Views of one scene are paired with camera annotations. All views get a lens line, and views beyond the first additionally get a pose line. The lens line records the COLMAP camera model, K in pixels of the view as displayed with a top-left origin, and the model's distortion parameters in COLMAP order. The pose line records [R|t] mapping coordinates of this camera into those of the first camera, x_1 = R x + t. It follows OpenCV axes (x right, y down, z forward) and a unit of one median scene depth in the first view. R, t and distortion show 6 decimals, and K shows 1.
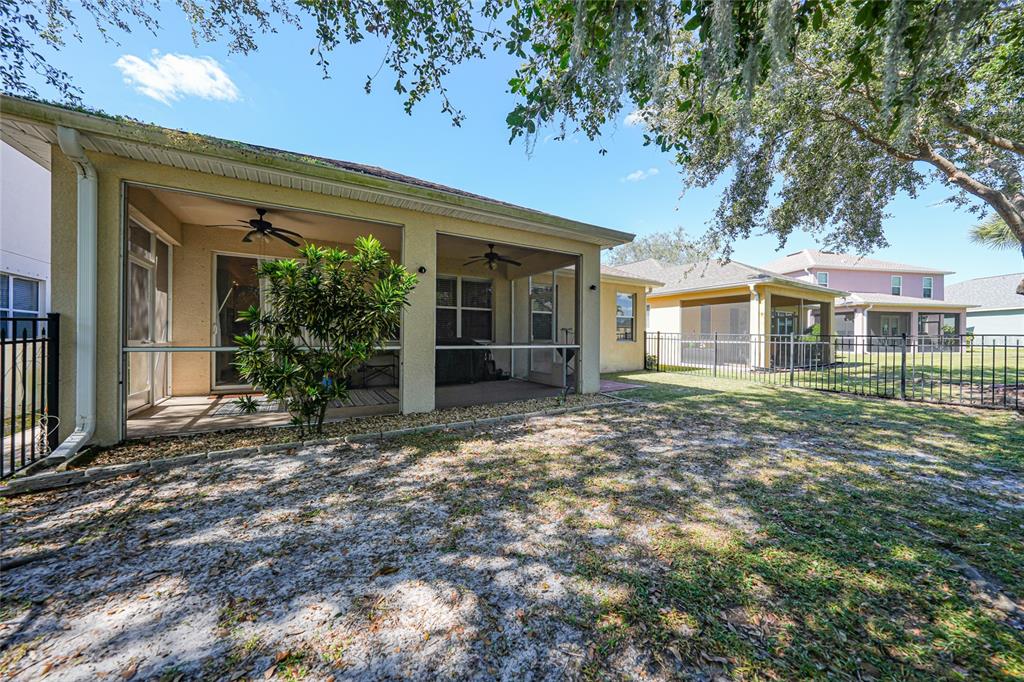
lens RADIAL K [[354.9, 0, 513.2], [0, 354.9, 336.8], [0, 0, 1]] dist [-0.000424, -0.000090]
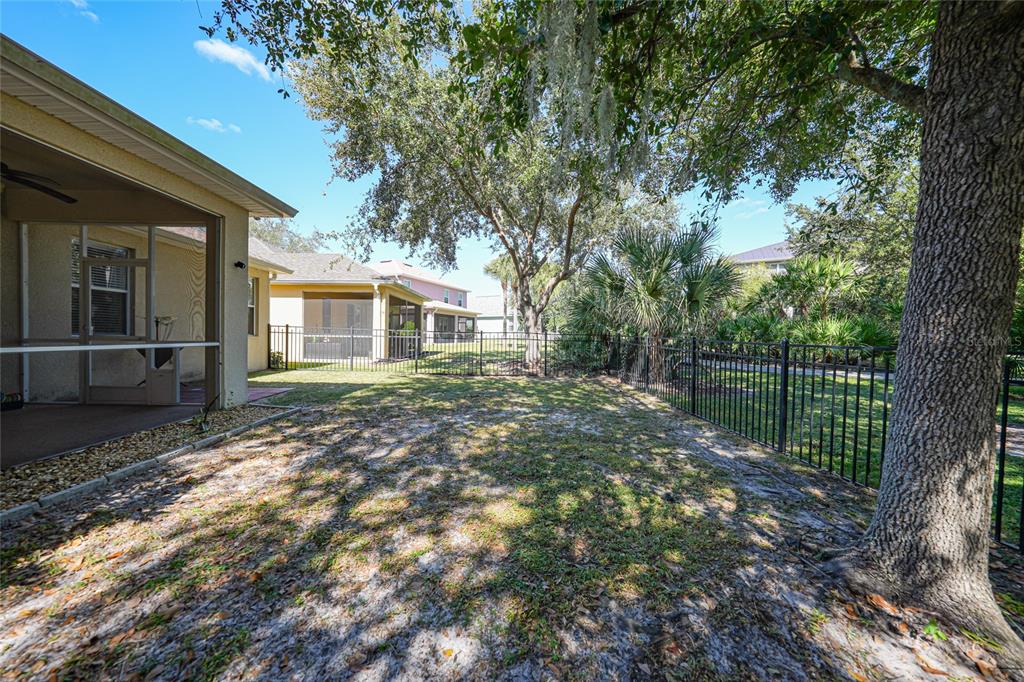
lens RADIAL K [[358.5, 0, 512.0], [0, 358.5, 341.0], [0, 0, 1]] dist [-0.000564, -0.000039]
pose [[0.517545, -0.013113, 0.855555, -0.072762], [-0.012464, 0.999661, 0.022861, -0.002075], [-0.855565, -0.022495, 0.517207, 0.068567]]
